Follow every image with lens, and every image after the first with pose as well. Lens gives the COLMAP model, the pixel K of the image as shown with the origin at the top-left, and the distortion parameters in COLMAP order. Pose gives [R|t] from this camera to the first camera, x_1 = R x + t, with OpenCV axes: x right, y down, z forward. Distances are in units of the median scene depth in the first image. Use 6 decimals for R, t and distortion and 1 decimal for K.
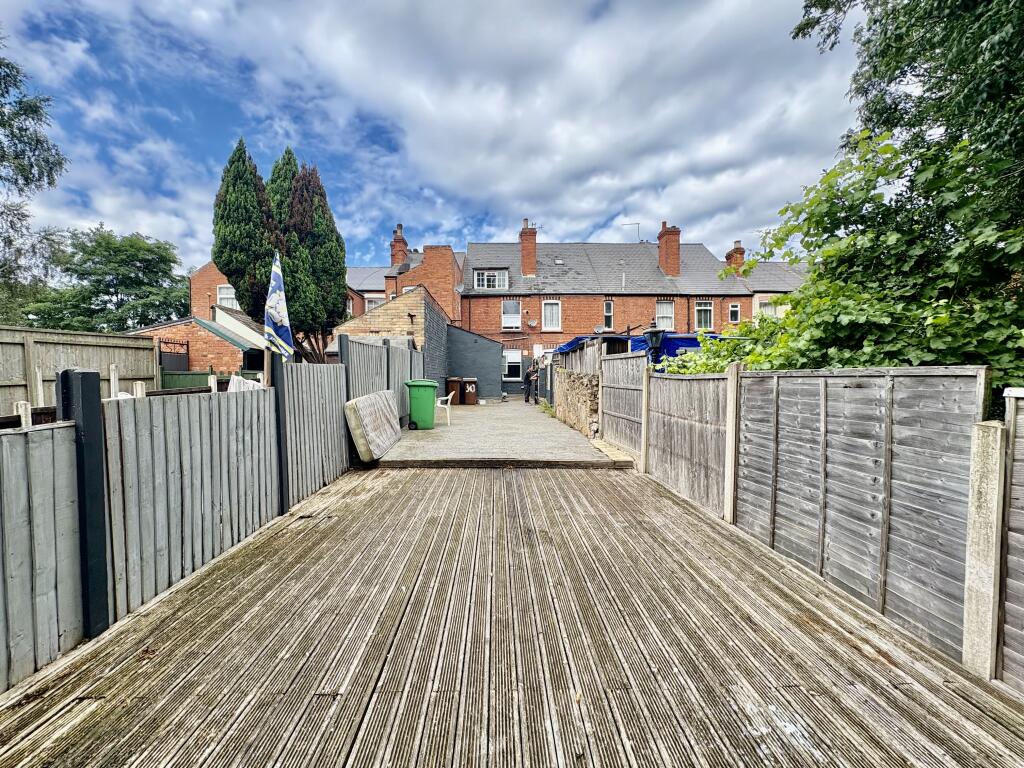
lens RADIAL K [[412.5, 0, 511.7], [0, 412.5, 388.8], [0, 0, 1]] dist [0.003756, 0.000602]
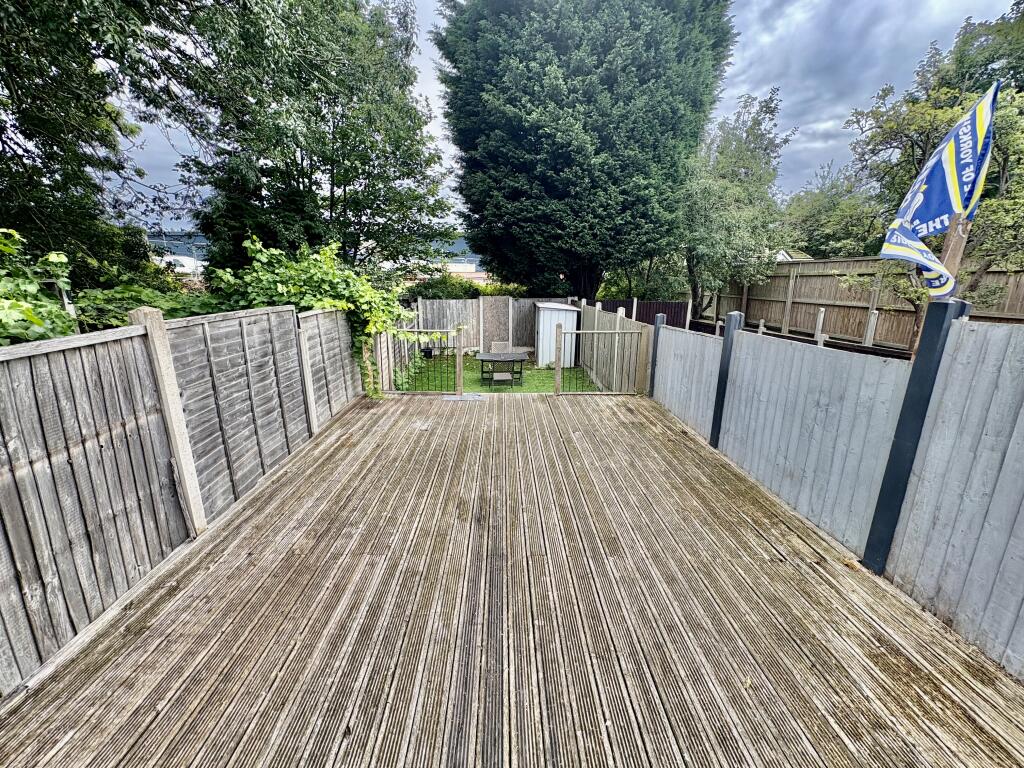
lens RADIAL K [[412.5, 0, 514.9], [0, 412.5, 382.7], [0, 0, 1]] dist [0.003756, 0.000602]
pose [[-0.999908, -0.011678, 0.006854, -0.034391], [-0.009429, 0.963767, 0.266577, -0.151102], [-0.009719, 0.266488, -0.963789, 1.895435]]
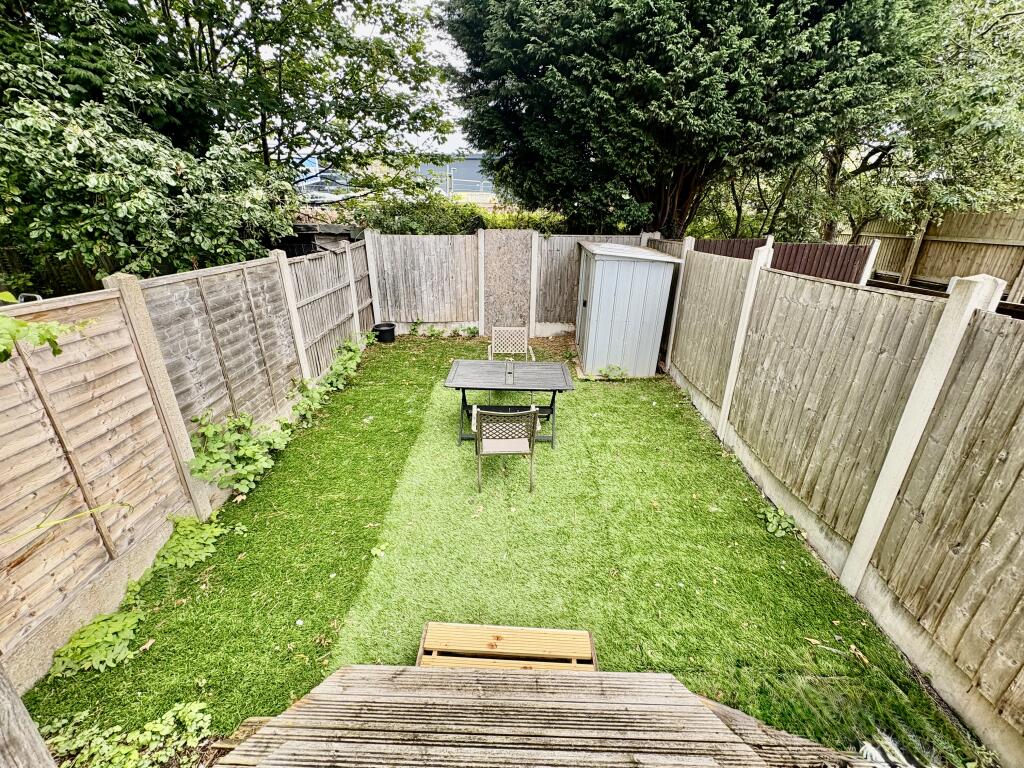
lens RADIAL K [[412.5, 0, 510.4], [0, 412.5, 381.2], [0, 0, 1]] dist [0.003756, 0.000602]
pose [[-0.996772, -0.046951, 0.065122, -0.008930], [-0.017170, 0.917062, 0.398374, -0.057470], [-0.078426, 0.395970, -0.914908, 0.567581]]
